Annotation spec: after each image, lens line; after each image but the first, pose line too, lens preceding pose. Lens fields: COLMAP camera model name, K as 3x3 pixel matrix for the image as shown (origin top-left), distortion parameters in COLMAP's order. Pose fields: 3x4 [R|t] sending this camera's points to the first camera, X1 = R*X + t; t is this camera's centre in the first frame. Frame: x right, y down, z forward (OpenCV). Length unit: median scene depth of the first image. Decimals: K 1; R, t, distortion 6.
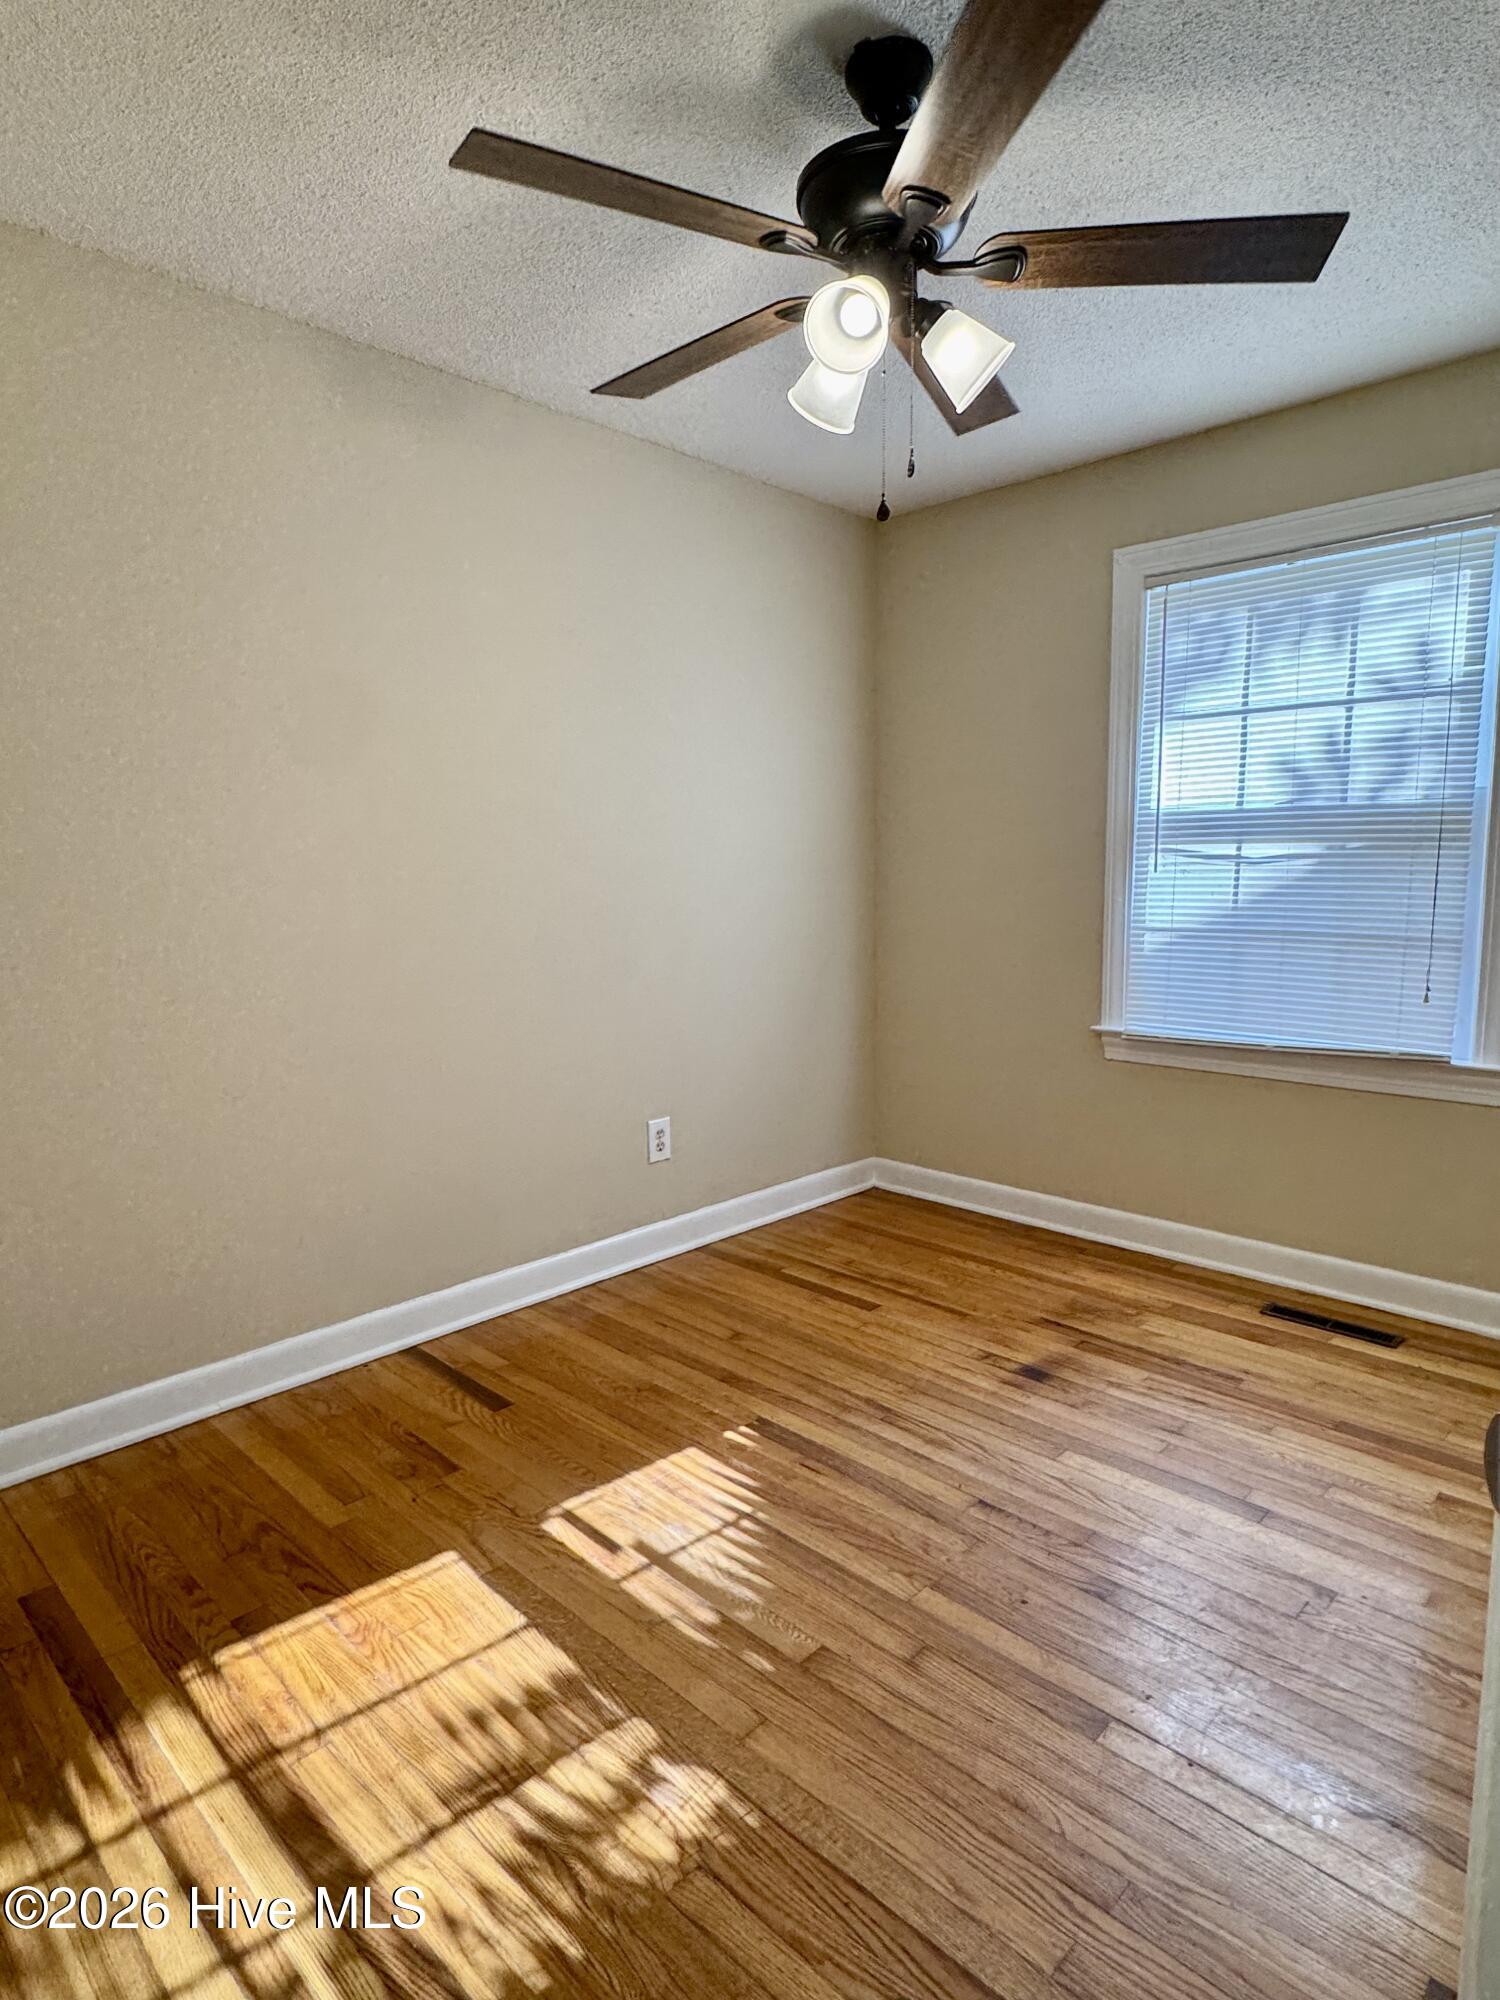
lens RADIAL K [[1136.3, 0, 743.3], [0, 1136.3, 1017.6], [0, 0, 1]] dist [-0.006015, 0.001950]
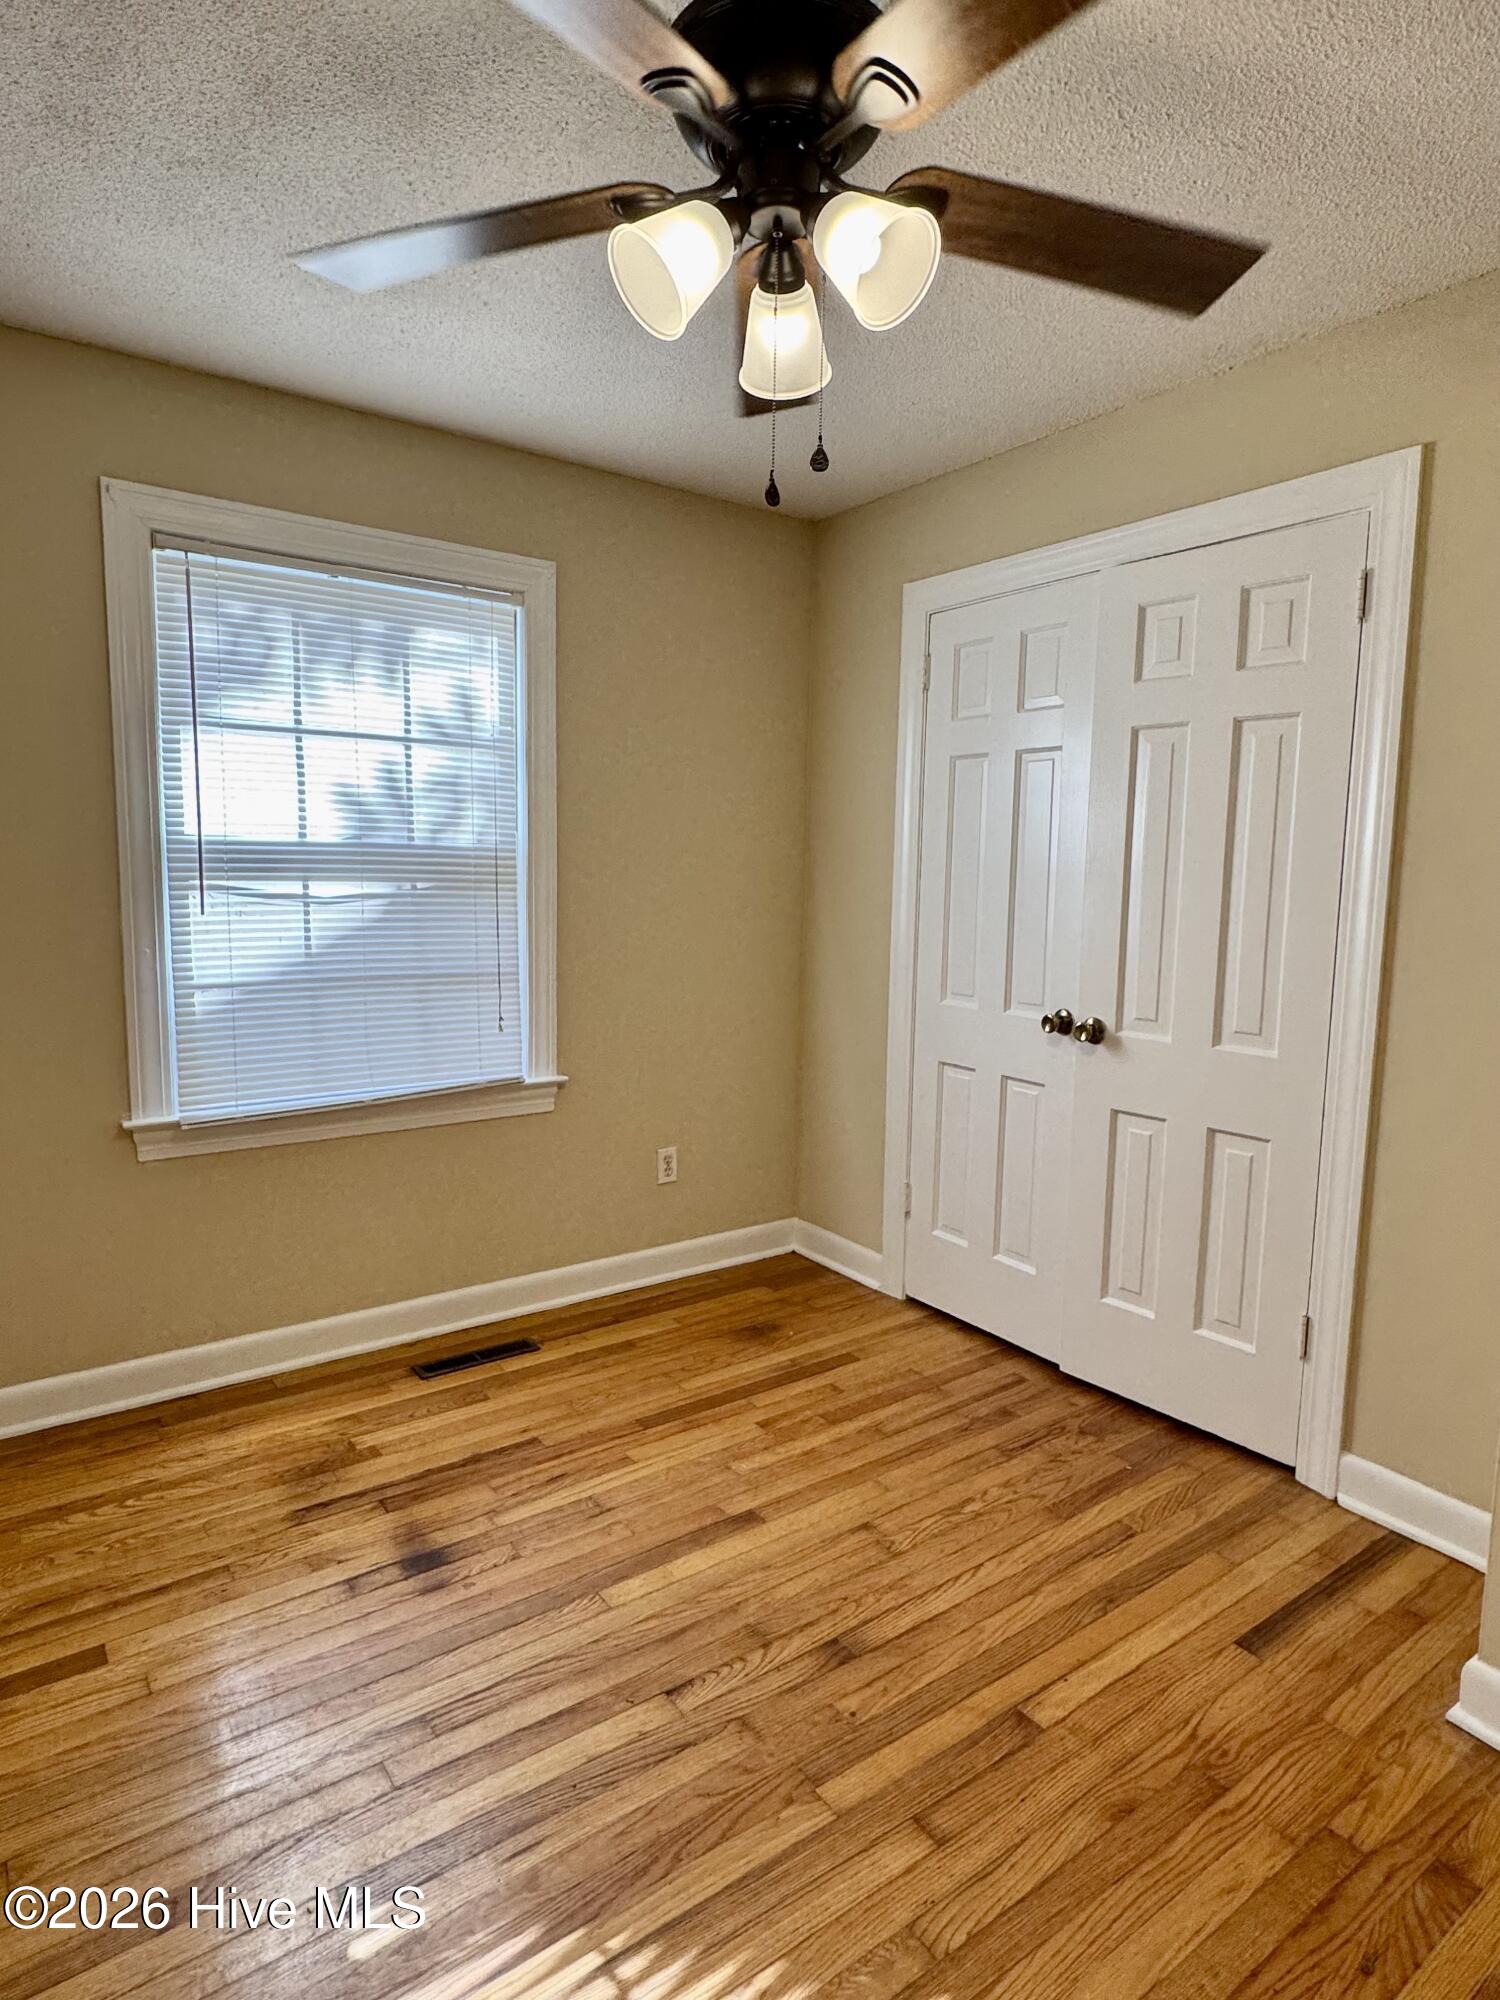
lens RADIAL K [[1136.3, 0, 748.3], [0, 1136.3, 1006.9], [0, 0, 1]] dist [-0.006015, 0.001950]
pose [[0.155246, -0.112581, 0.981440, -0.400863], [0.112767, 0.989011, 0.095612, -0.107977], [-0.981419, 0.095831, 0.166235, 0.555300]]
